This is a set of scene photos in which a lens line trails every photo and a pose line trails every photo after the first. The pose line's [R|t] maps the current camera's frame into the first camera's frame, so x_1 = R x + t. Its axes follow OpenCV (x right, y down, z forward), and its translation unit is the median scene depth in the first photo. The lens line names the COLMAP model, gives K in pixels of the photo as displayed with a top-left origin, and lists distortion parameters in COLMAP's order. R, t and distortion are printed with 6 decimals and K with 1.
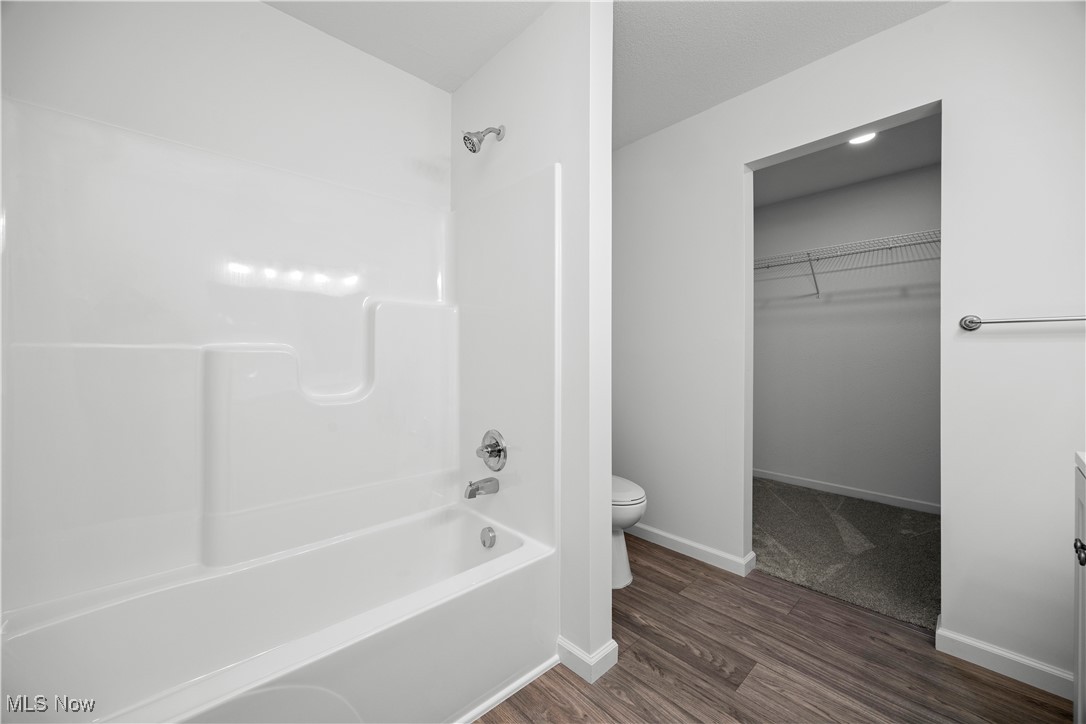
lens RADIAL K [[423.6, 0, 537.1], [0, 423.6, 354.6], [0, 0, 1]] dist [0.002154, -0.000786]
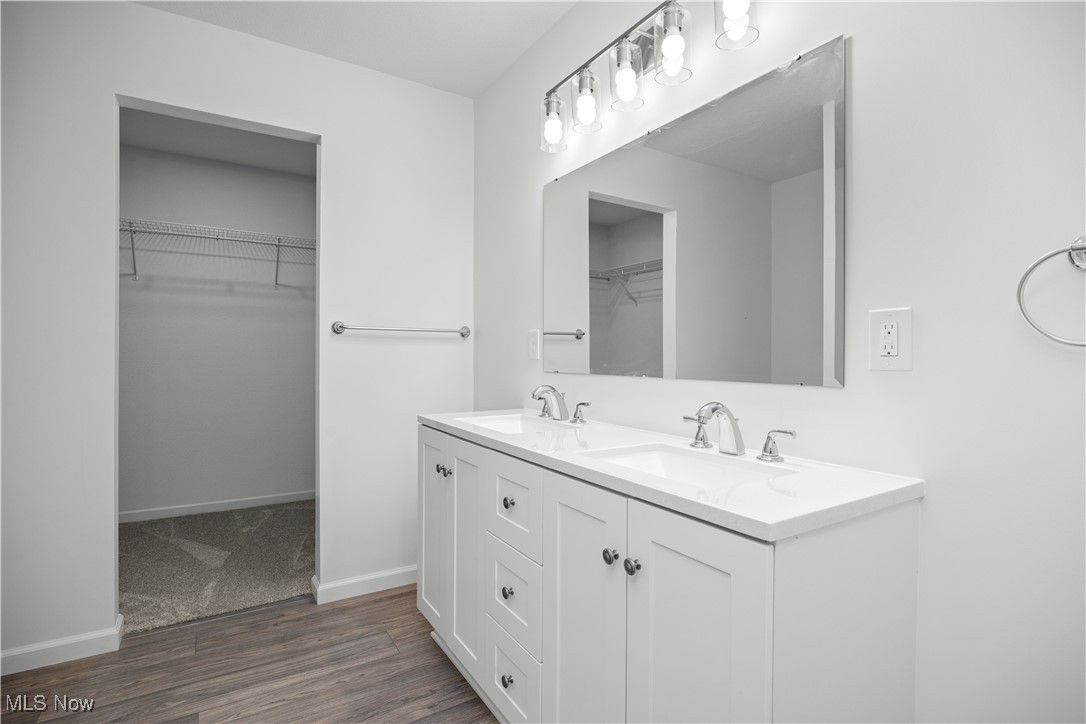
lens RADIAL K [[562.3, 0, 551.5], [0, 562.3, 361.6], [0, 0, 1]] dist [0.001372, 0.001034]
pose [[0.150998, -0.010794, 0.988475, -0.412002], [-0.004622, 0.999922, 0.011625, 0.004011], [-0.988523, -0.006324, 0.150937, 0.114034]]
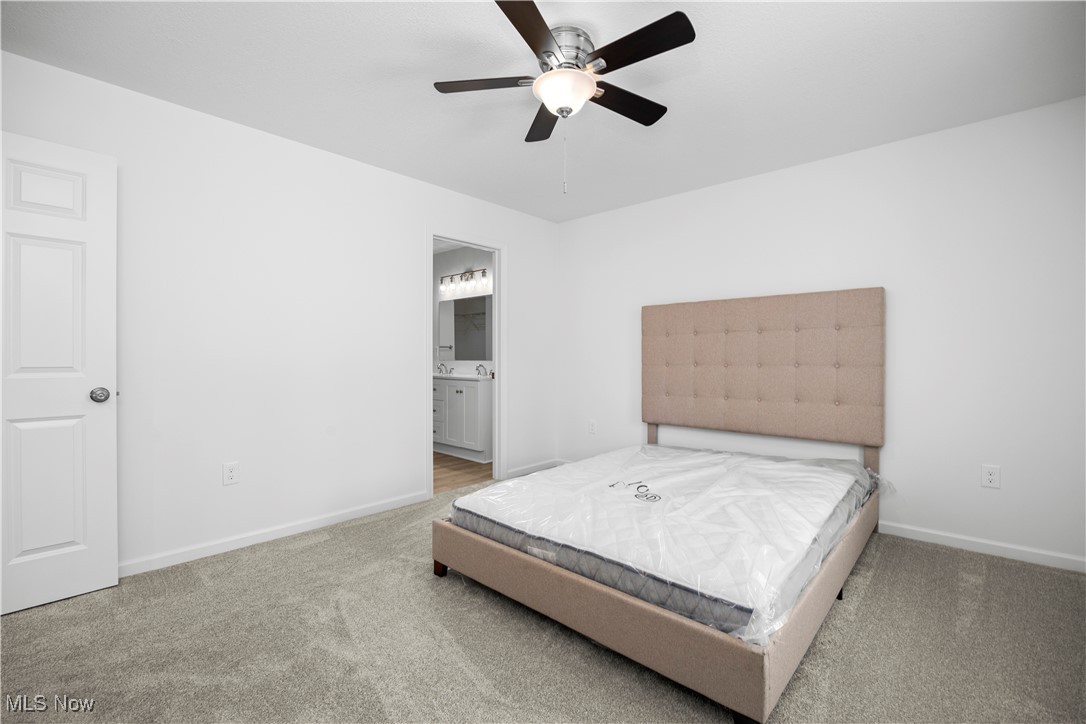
lens RADIAL K [[474.7, 0, 541.1], [0, 474.7, 360.4], [0, 0, 1]] dist [-0.013393, -0.000110]
pose [[-0.092750, -0.010399, 0.995635, -1.359010], [0.000477, 0.999945, 0.010488, 0.006707], [-0.995689, 0.001448, -0.092740, 0.028420]]
